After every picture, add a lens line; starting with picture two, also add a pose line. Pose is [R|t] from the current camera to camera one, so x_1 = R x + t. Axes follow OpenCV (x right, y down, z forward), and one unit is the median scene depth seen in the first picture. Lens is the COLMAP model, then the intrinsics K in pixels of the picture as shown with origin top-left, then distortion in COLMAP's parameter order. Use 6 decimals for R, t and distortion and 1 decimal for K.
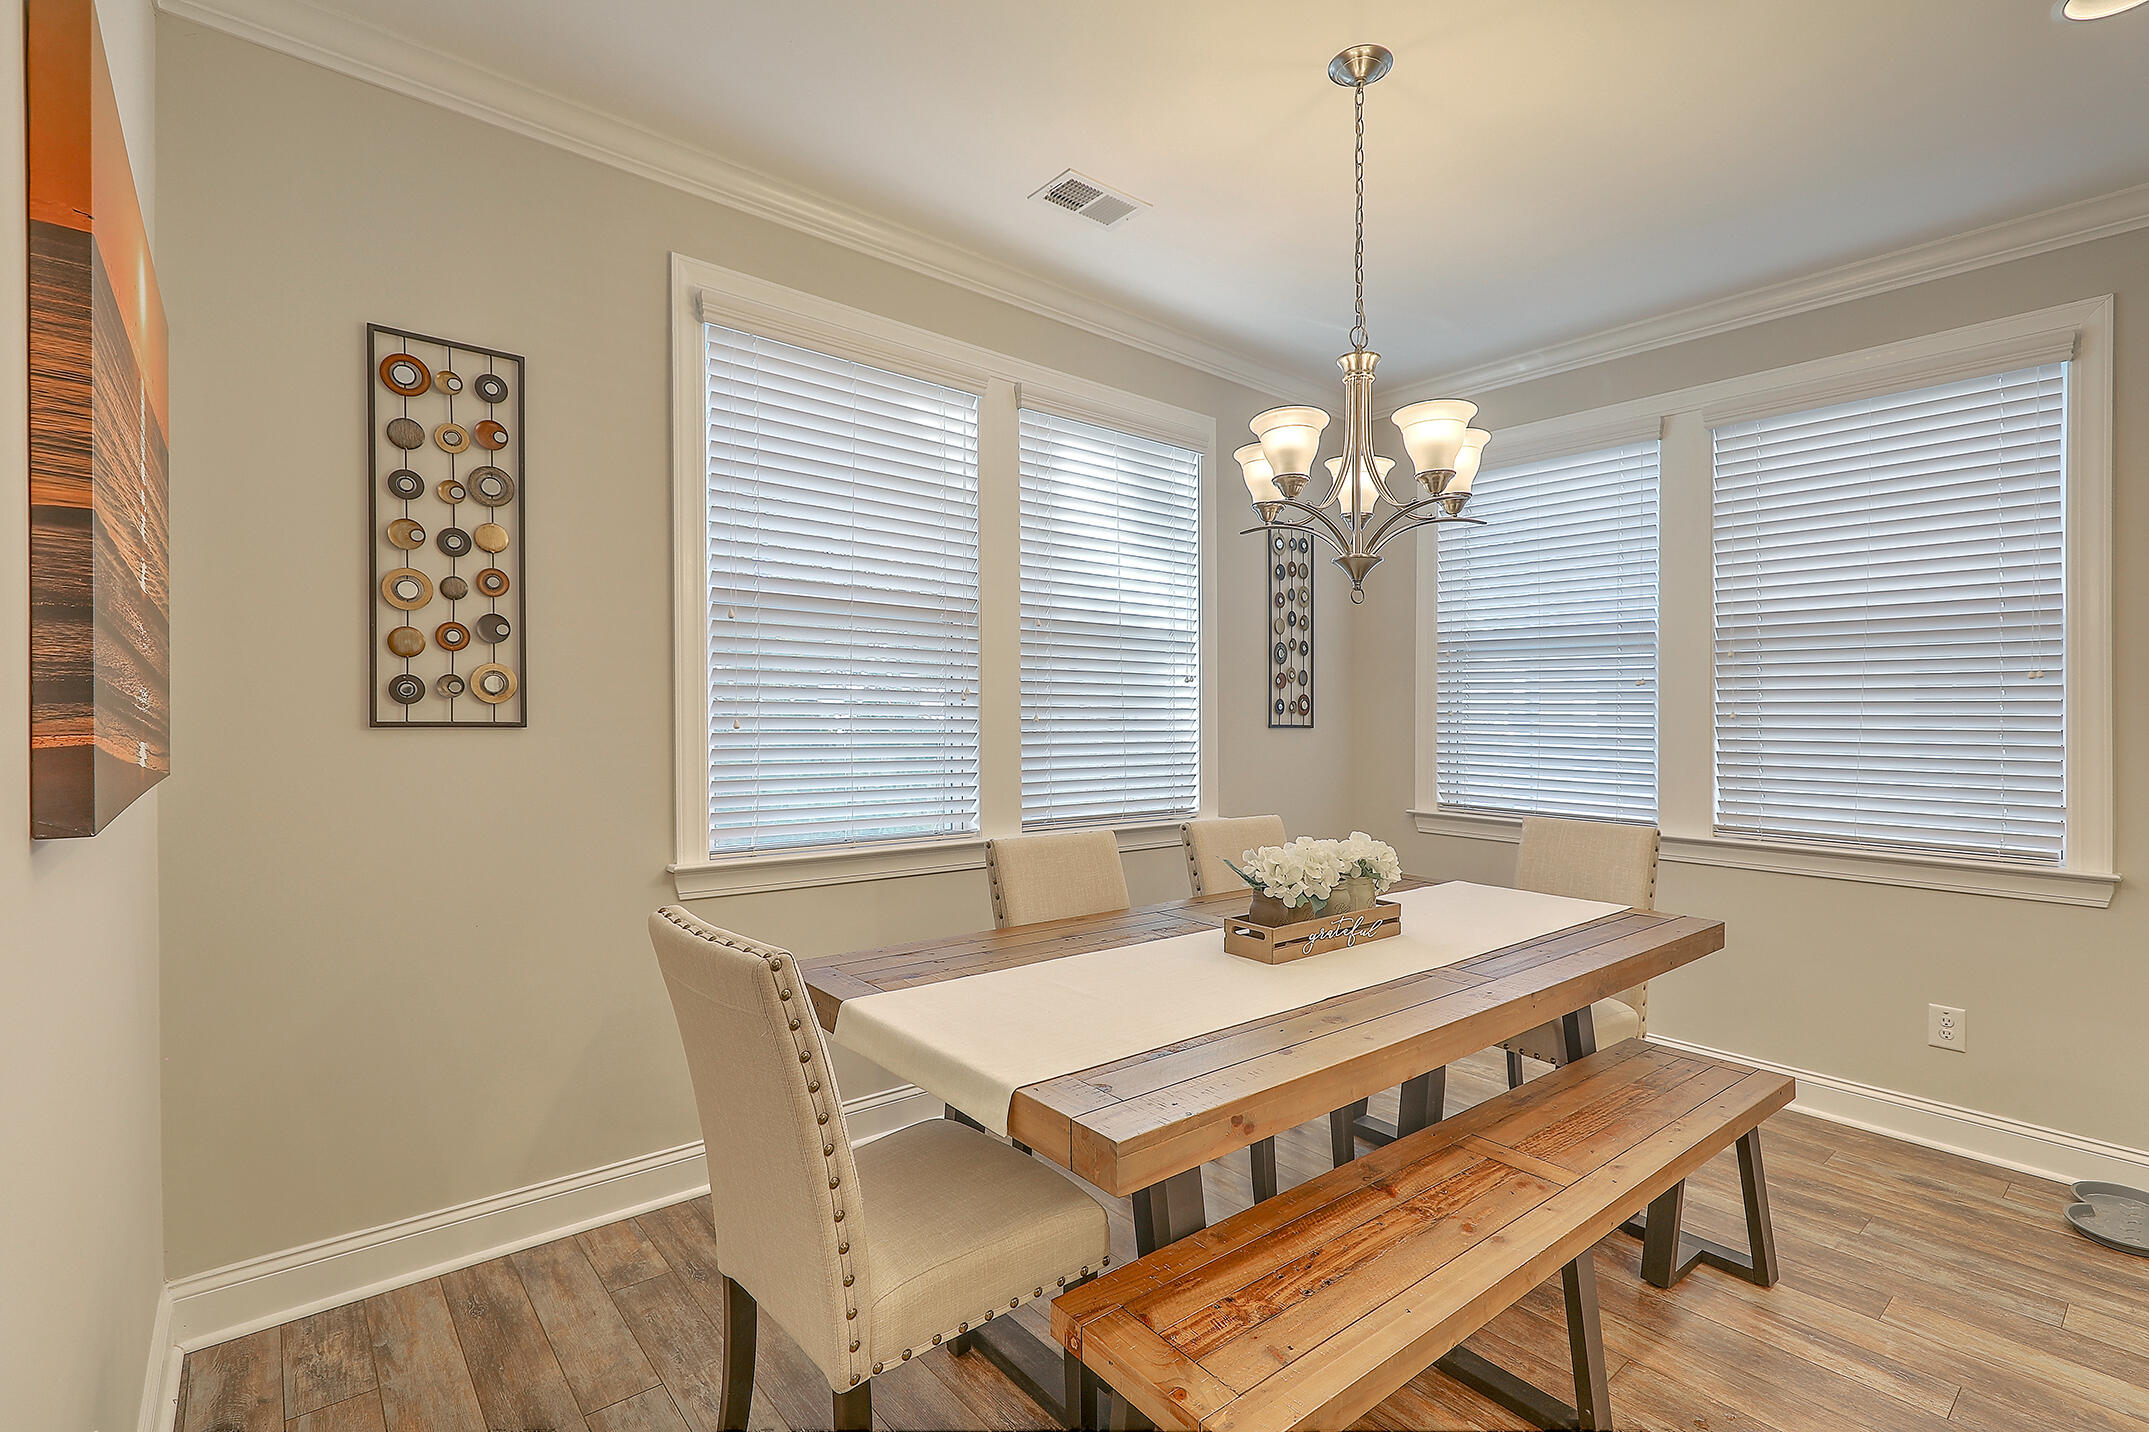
lens RADIAL K [[985.9, 0, 1087.0], [0, 985.9, 716.3], [0, 0, 1]] dist [-0.001586, -0.000345]
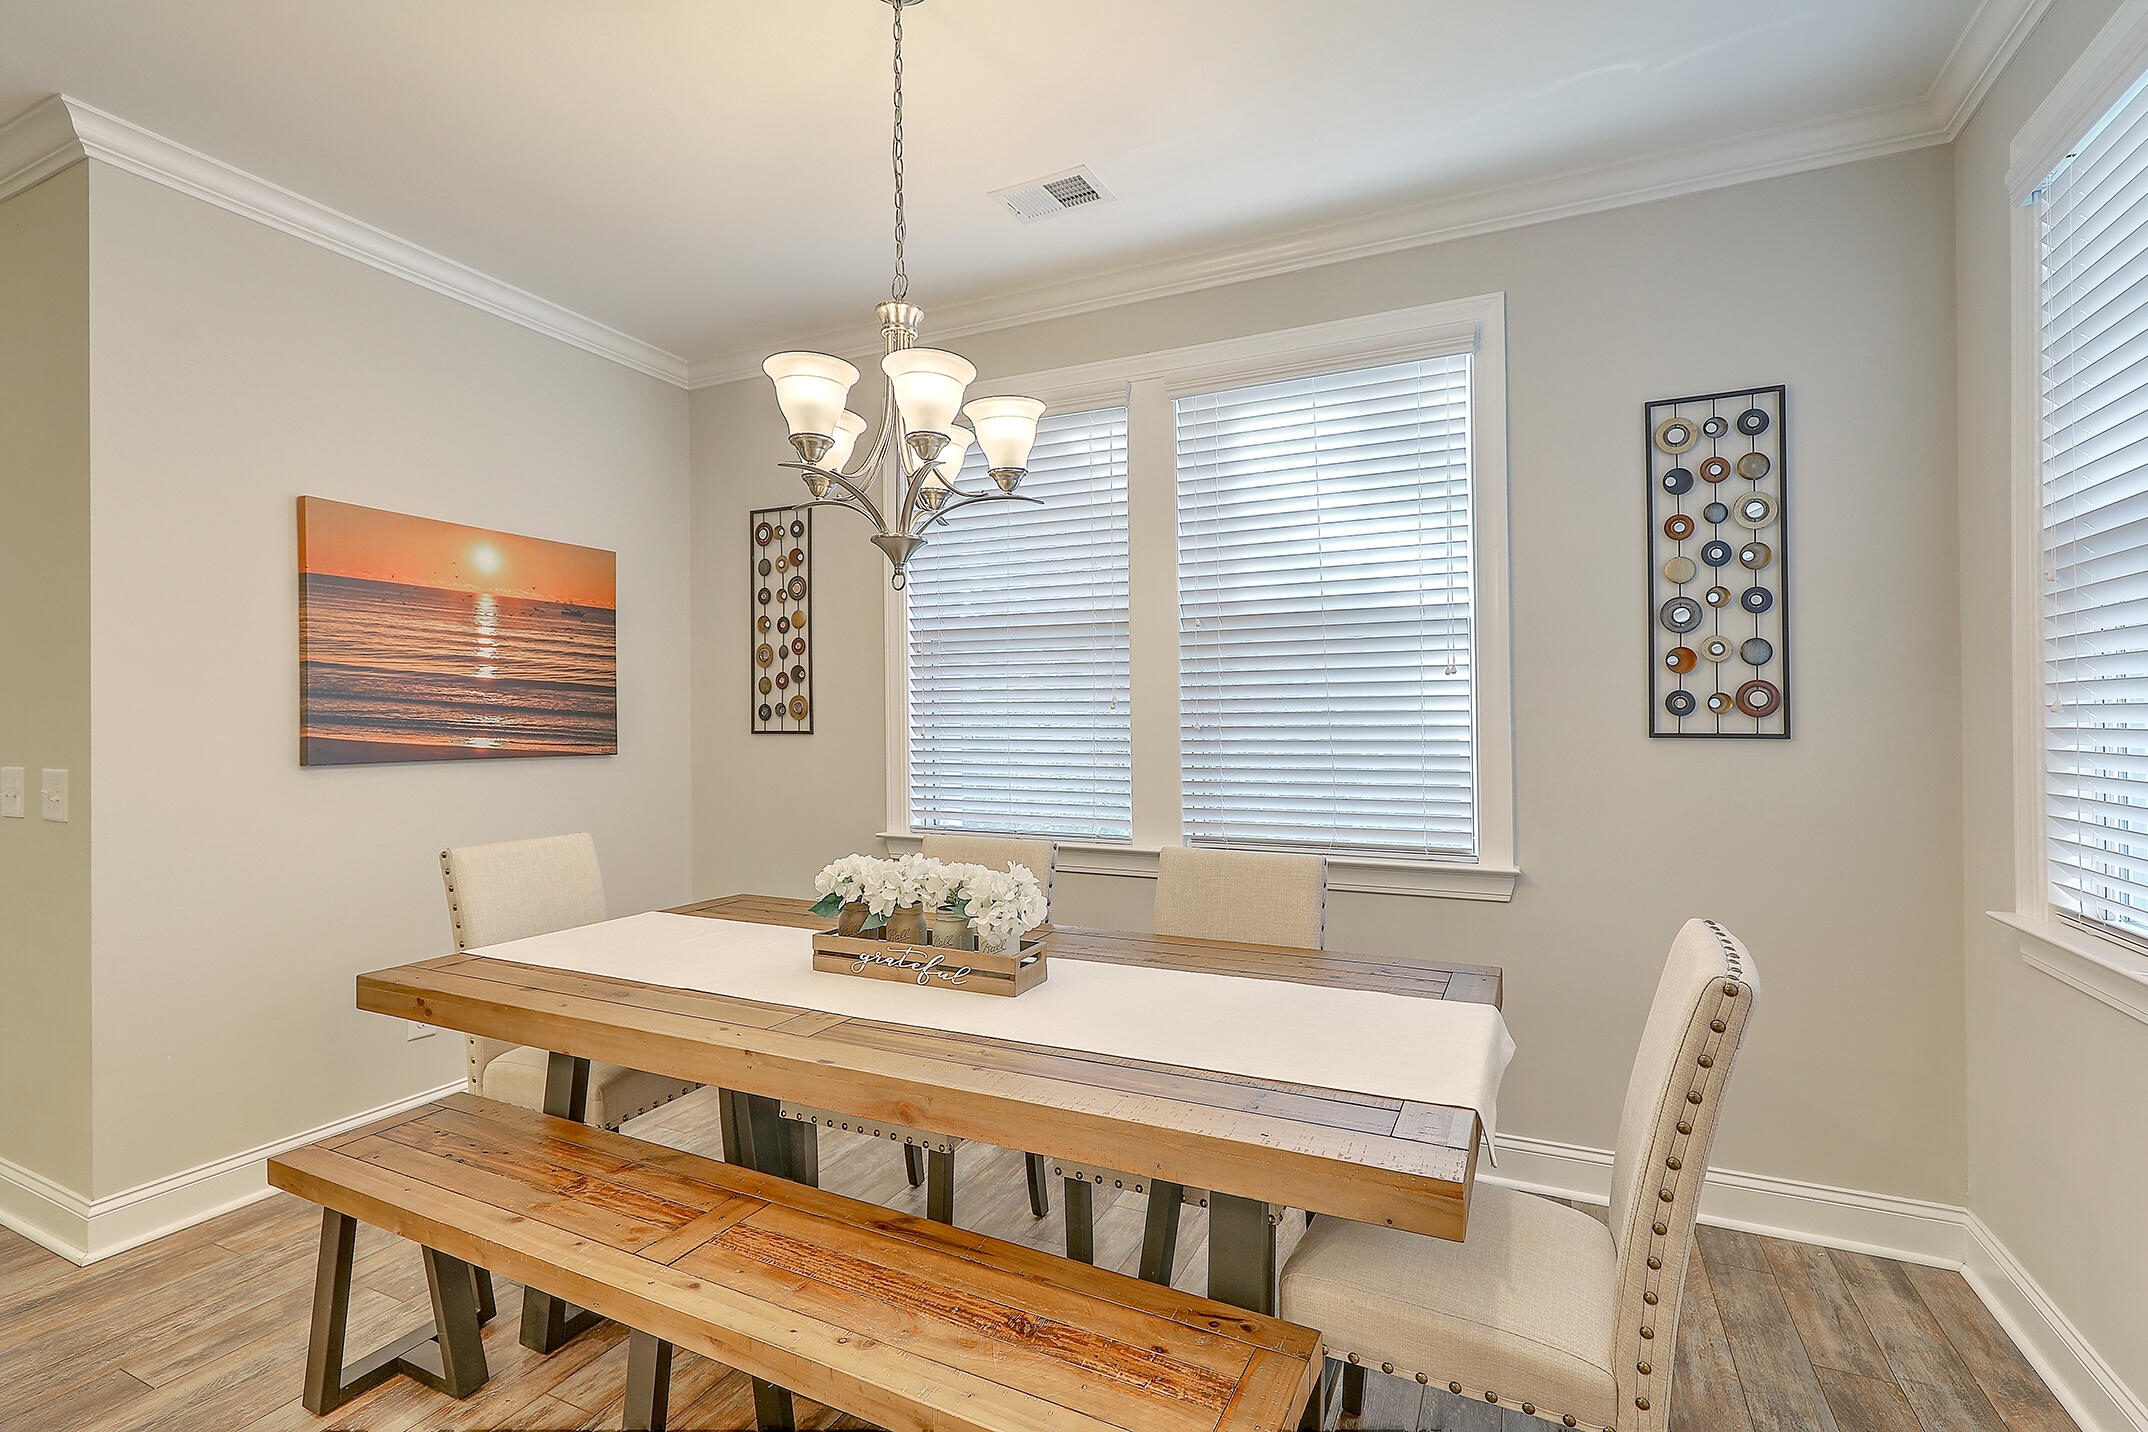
lens RADIAL K [[991.4, 0, 1046.8], [0, 991.4, 702.9], [0, 0, 1]] dist [0.004405, 0.000162]
pose [[0.400338, -0.029328, -0.915898, 1.076443], [0.006061, 0.999551, -0.029357, 0.010081], [0.916348, 0.006201, 0.400335, 0.719548]]
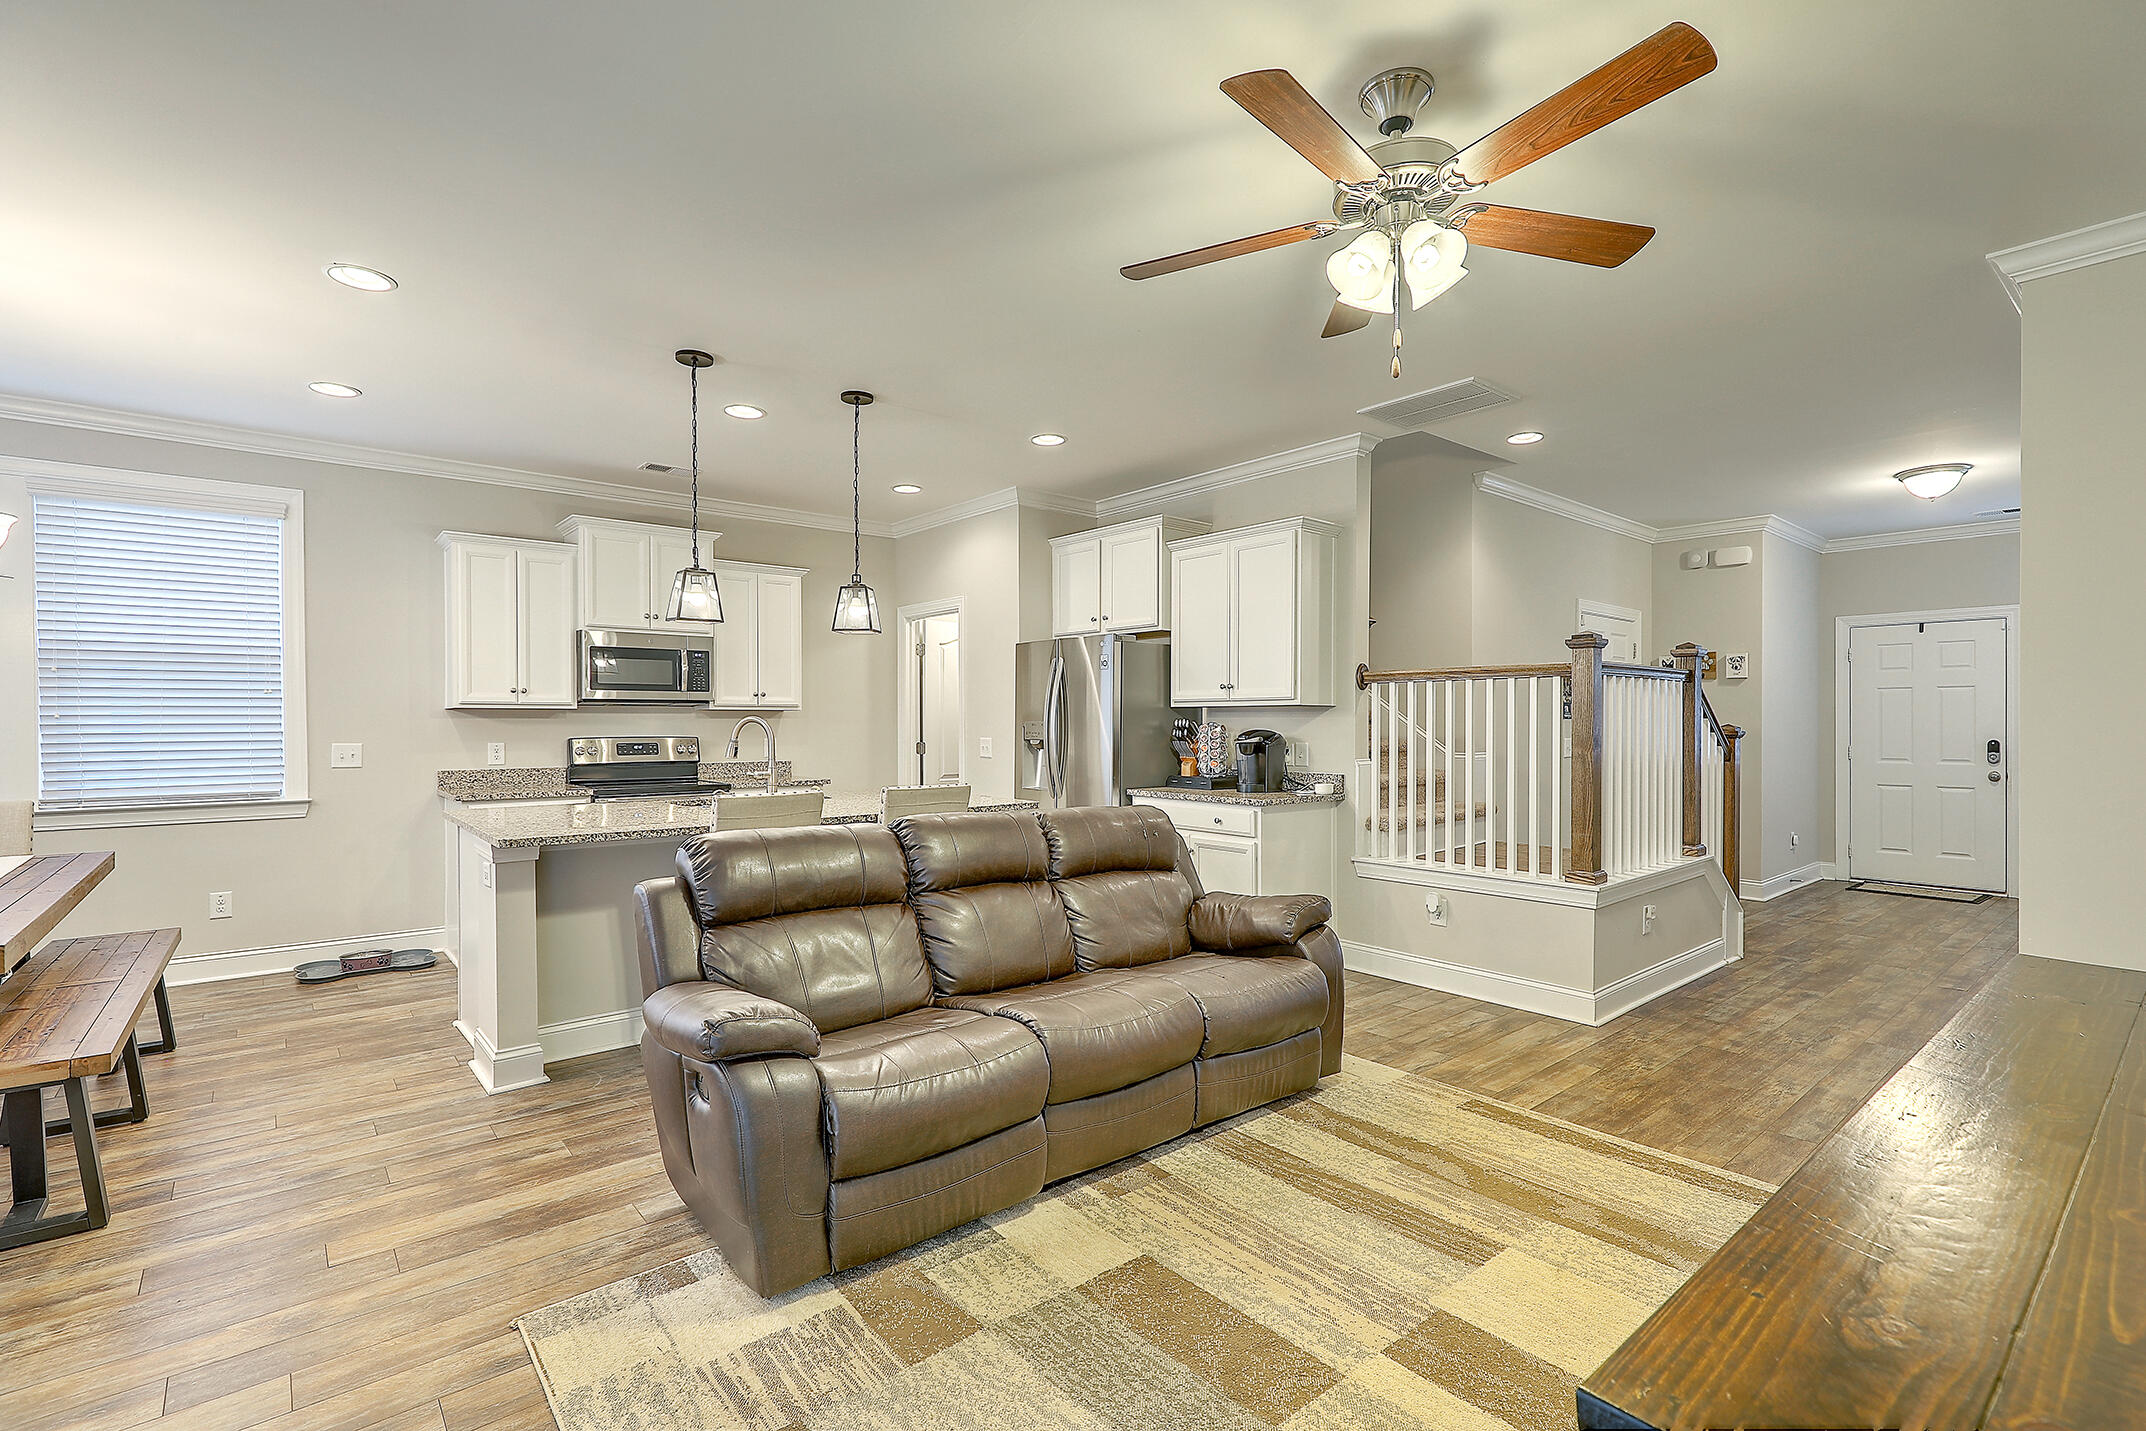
lens RADIAL K [[984.5, 0, 1085.5], [0, 984.5, 715.8], [0, 0, 1]] dist [-0.001586, -0.000345]
pose [[0.002822, -0.007809, 0.999966, -0.965961], [0.001960, 0.999968, 0.007804, -0.011525], [-0.999994, 0.001938, 0.002837, -0.571078]]
